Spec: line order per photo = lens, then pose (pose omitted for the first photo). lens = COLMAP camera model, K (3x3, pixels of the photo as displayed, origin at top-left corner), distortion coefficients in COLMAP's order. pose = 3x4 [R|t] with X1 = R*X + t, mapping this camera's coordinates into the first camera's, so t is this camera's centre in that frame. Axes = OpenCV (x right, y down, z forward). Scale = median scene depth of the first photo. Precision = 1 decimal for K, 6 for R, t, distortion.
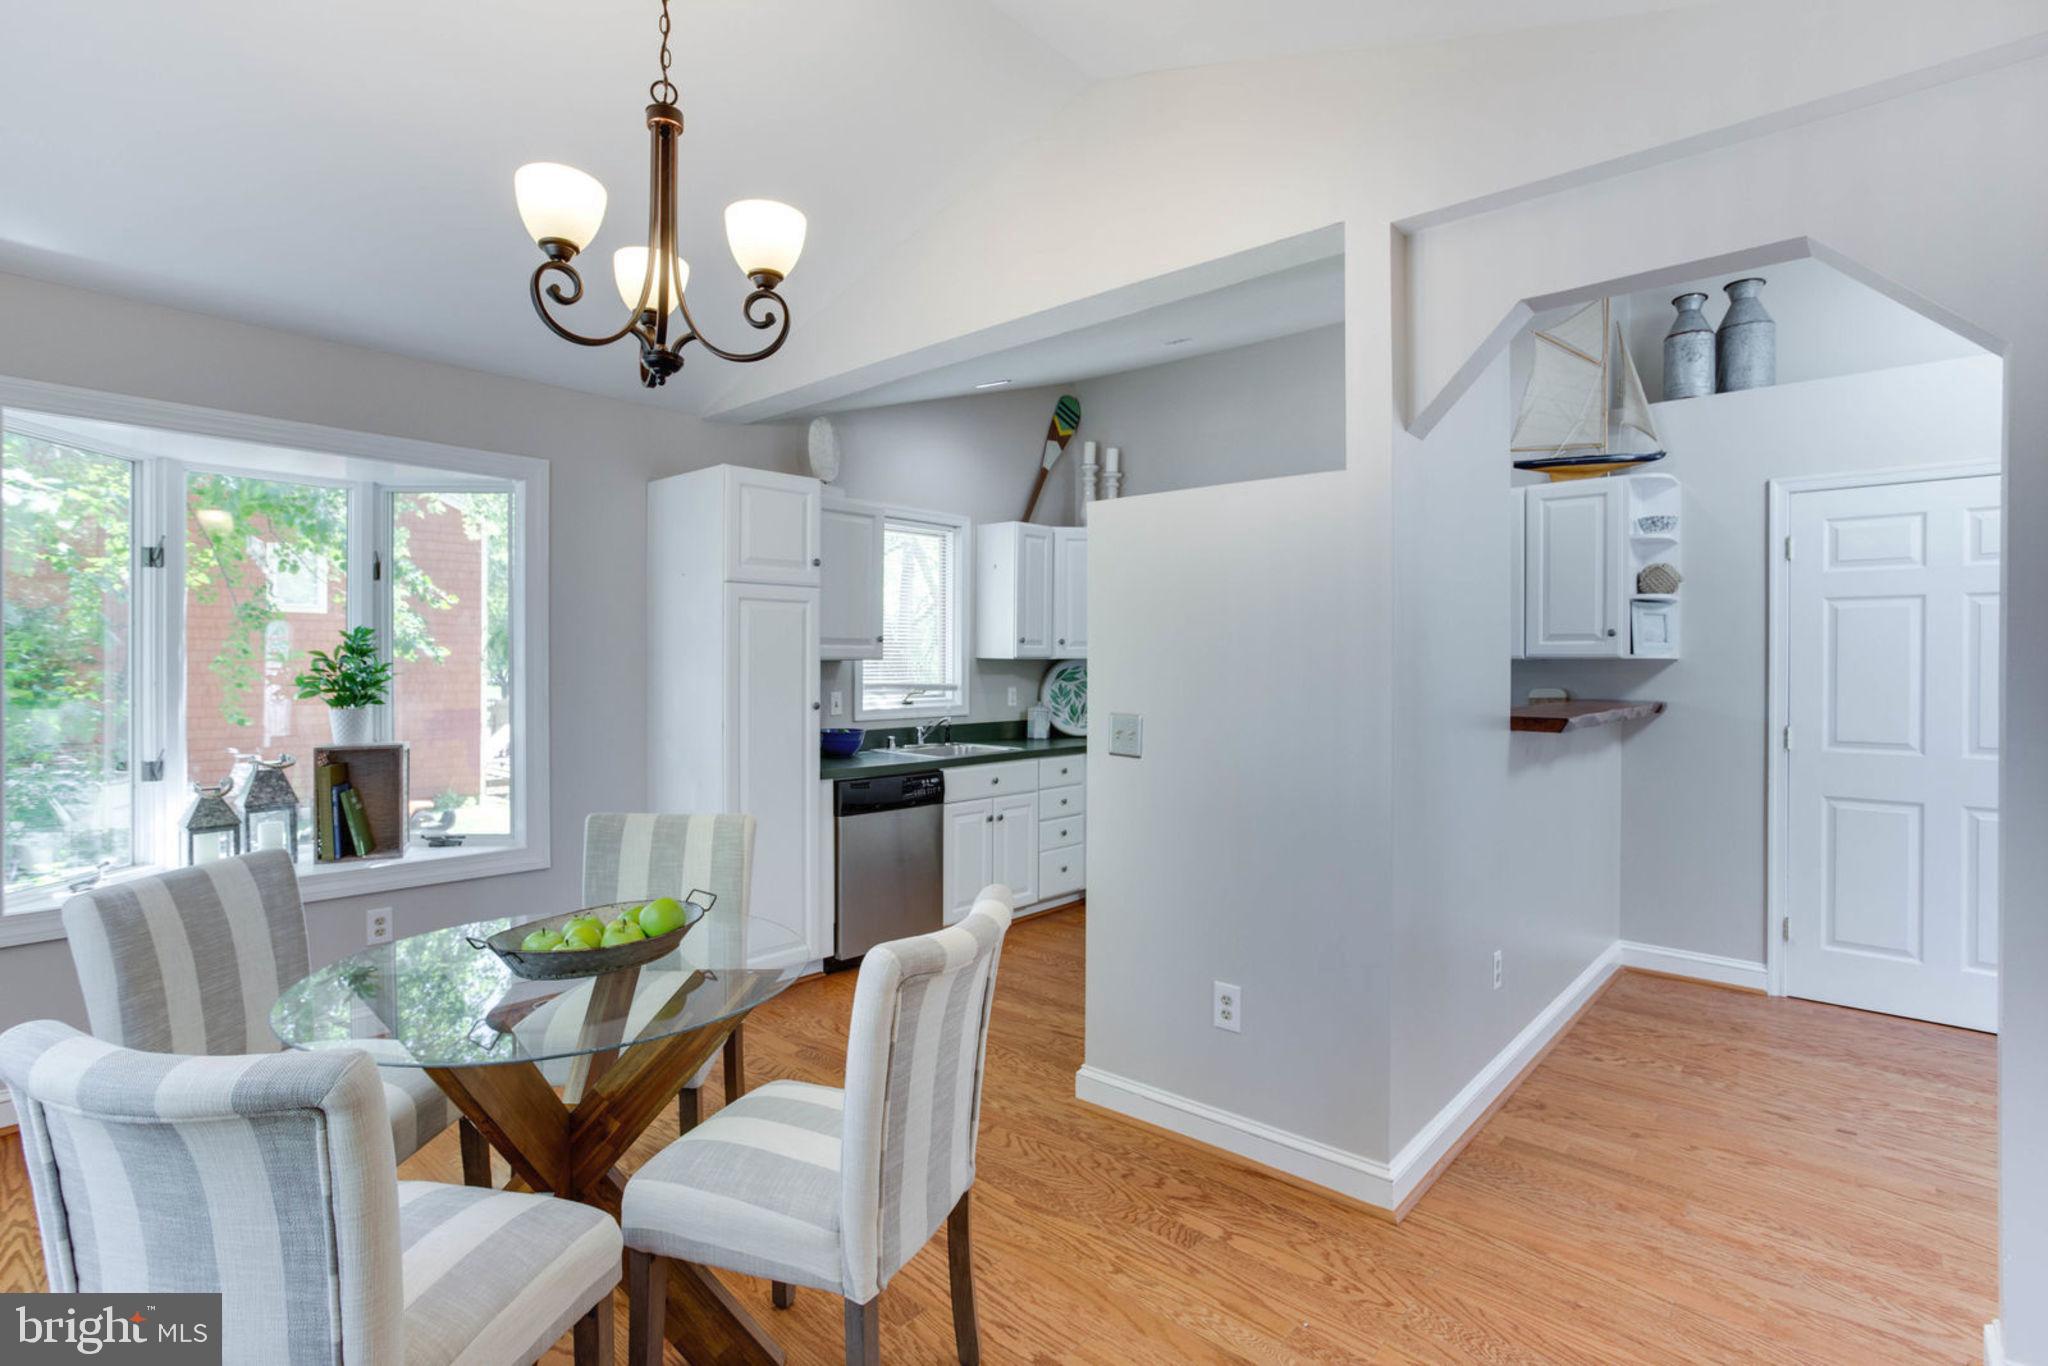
lens RADIAL K [[997.3, 0, 988.3], [0, 997.3, 669.0], [0, 0, 1]] dist [-0.002625, -0.000125]
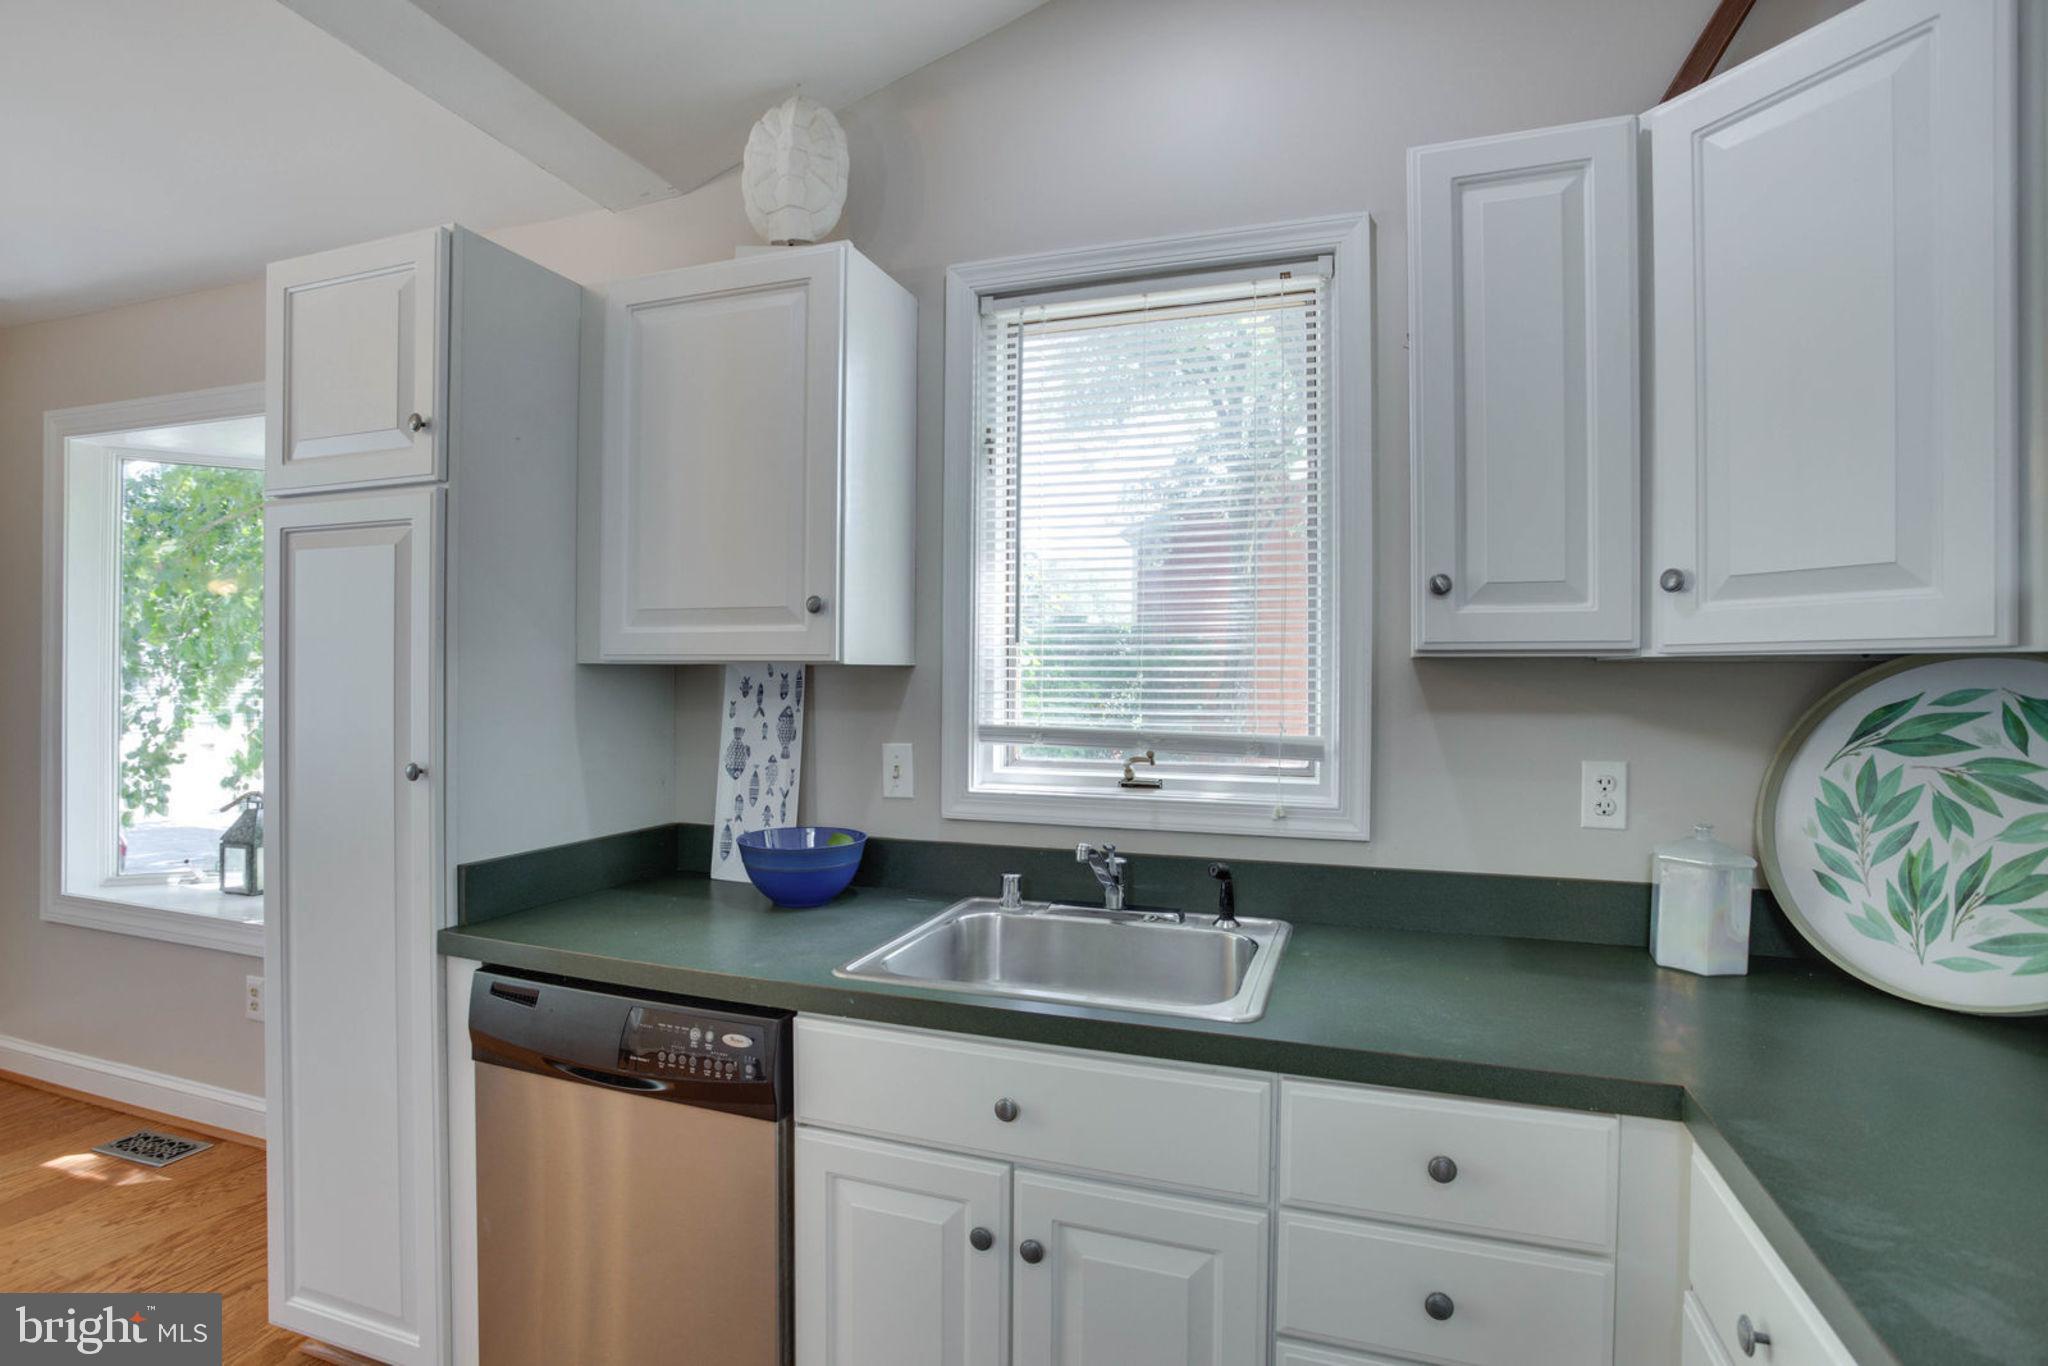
lens RADIAL K [[1014.2, 0, 1017.8], [0, 1014.2, 671.3], [0, 0, 1]] dist [-0.074157, 0.035806]
pose [[0.413817, -0.004276, -0.910350, 0.236063], [-0.011631, 0.999883, -0.009984, -0.002609], [0.910286, 0.014719, 0.413719, 0.826248]]
